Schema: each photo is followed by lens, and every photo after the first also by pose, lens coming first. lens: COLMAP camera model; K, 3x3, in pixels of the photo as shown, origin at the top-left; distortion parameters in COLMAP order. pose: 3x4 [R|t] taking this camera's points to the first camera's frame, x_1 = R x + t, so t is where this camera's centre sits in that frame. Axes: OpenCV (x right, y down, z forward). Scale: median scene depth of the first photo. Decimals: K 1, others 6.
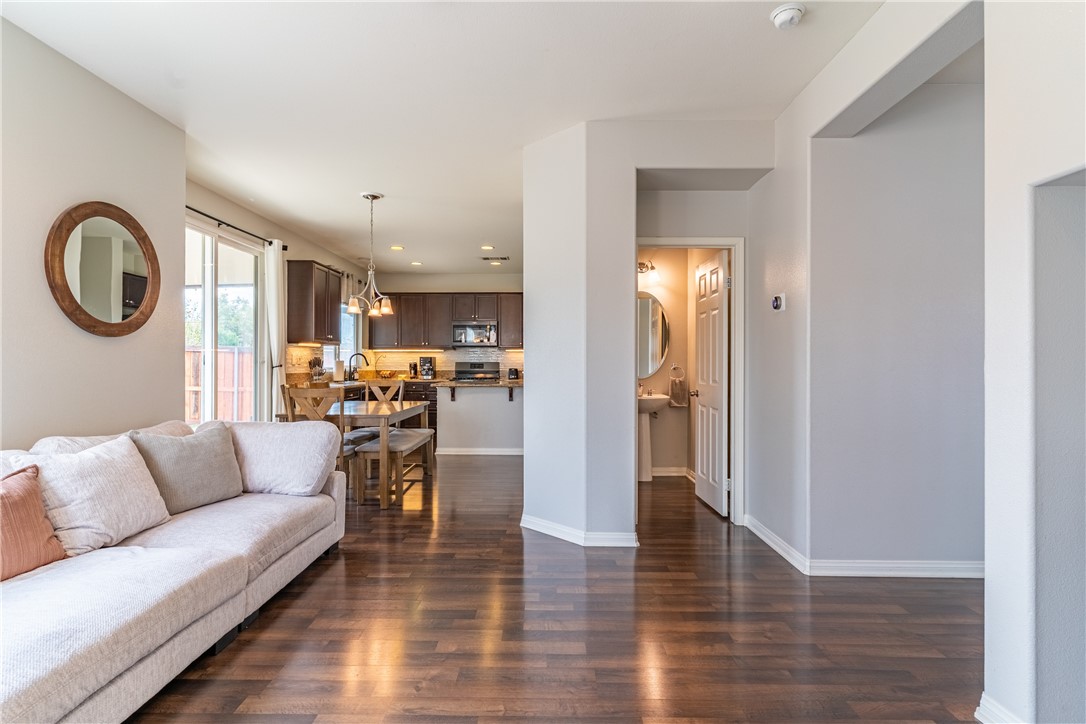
lens RADIAL K [[526.3, 0, 539.0], [0, 526.3, 362.0], [0, 0, 1]] dist [-0.003236, -0.000089]
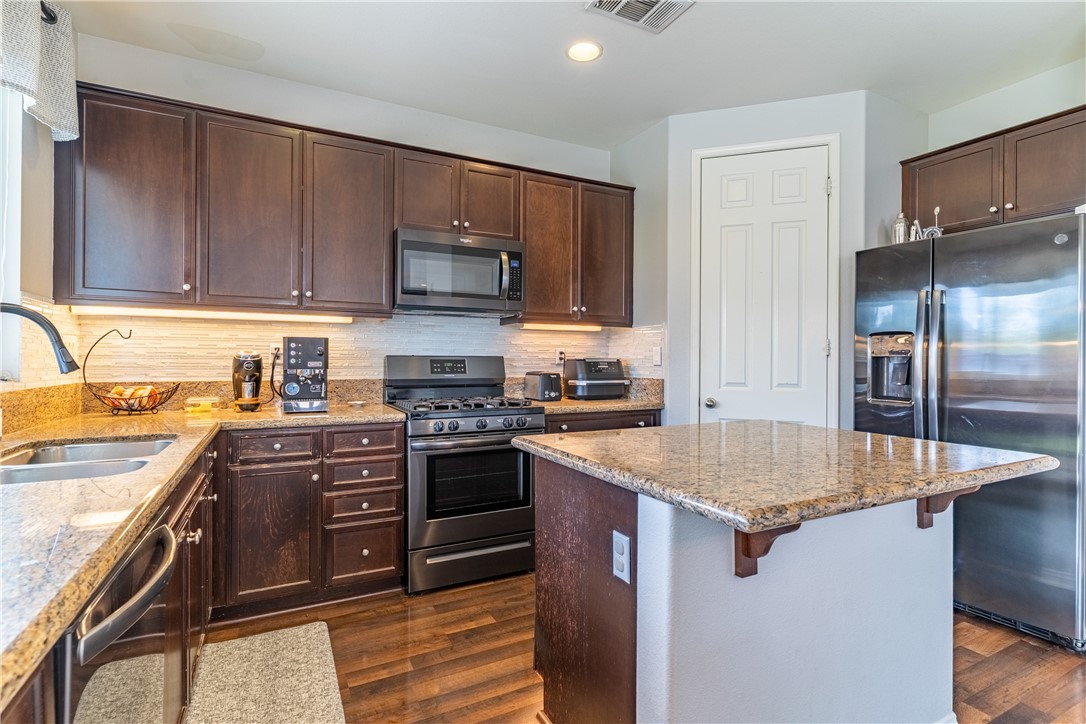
lens RADIAL K [[526.3, 0, 543.8], [0, 526.3, 361.8], [0, 0, 1]] dist [-0.003236, -0.000089]
pose [[0.882929, 0.000807, 0.469506, -0.231180], [-0.006317, 0.999928, 0.010161, 0.000154], [-0.469465, -0.011938, 0.882871, 0.657439]]
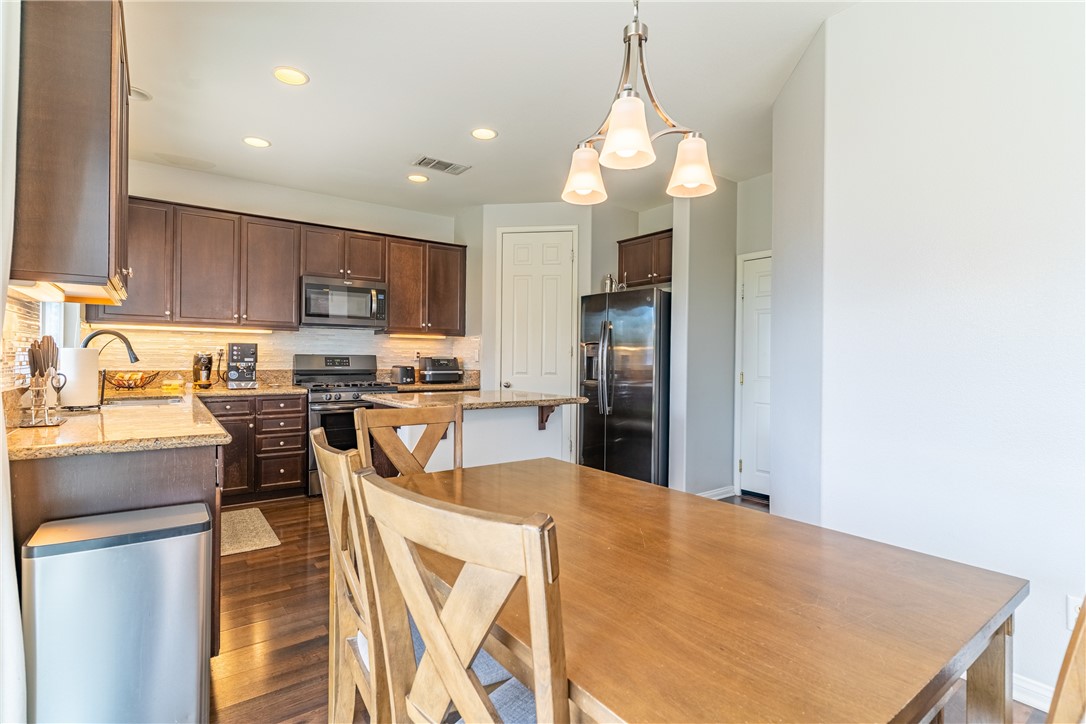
lens RADIAL K [[526.3, 0, 546.5], [0, 526.3, 363.1], [0, 0, 1]] dist [-0.003236, -0.000089]
pose [[0.795561, 0.000432, 0.605873, -0.280954], [-0.011337, 0.999835, 0.014173, -0.001488], [-0.605767, -0.018144, 0.795435, 0.428757]]
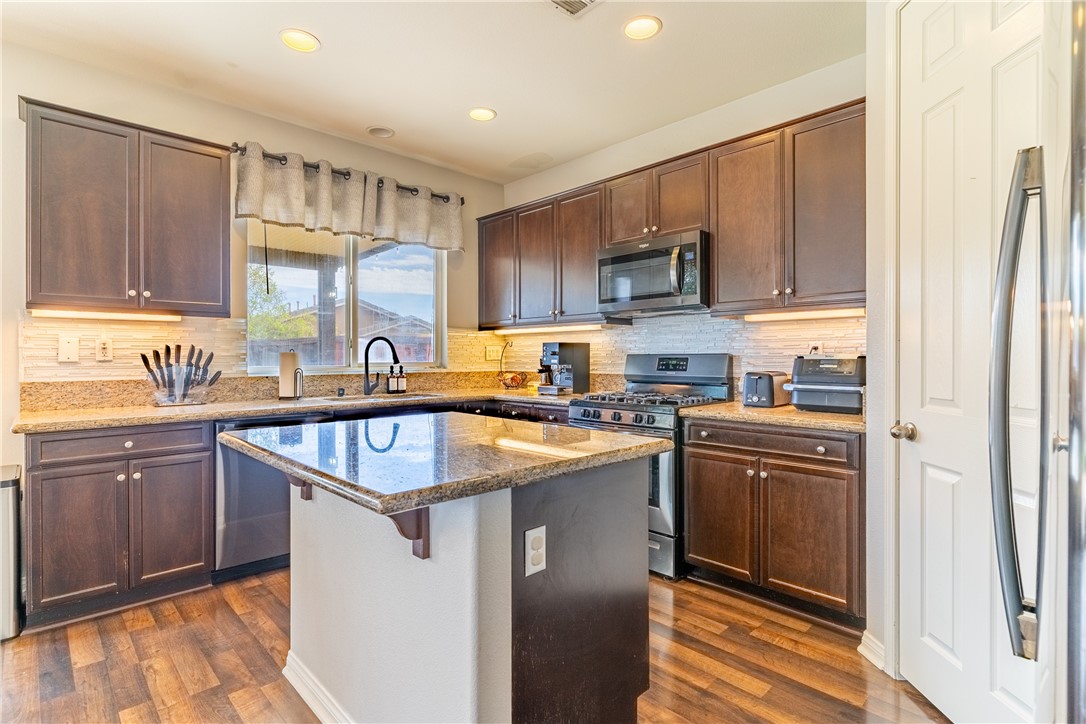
lens RADIAL K [[526.3, 0, 547.0], [0, 526.3, 359.7], [0, 0, 1]] dist [-0.003236, -0.000089]
pose [[0.700571, 0.001521, -0.713581, 0.087465], [0.002875, 0.999984, 0.004954, 0.002172], [0.713576, -0.005522, 0.700556, 0.679884]]
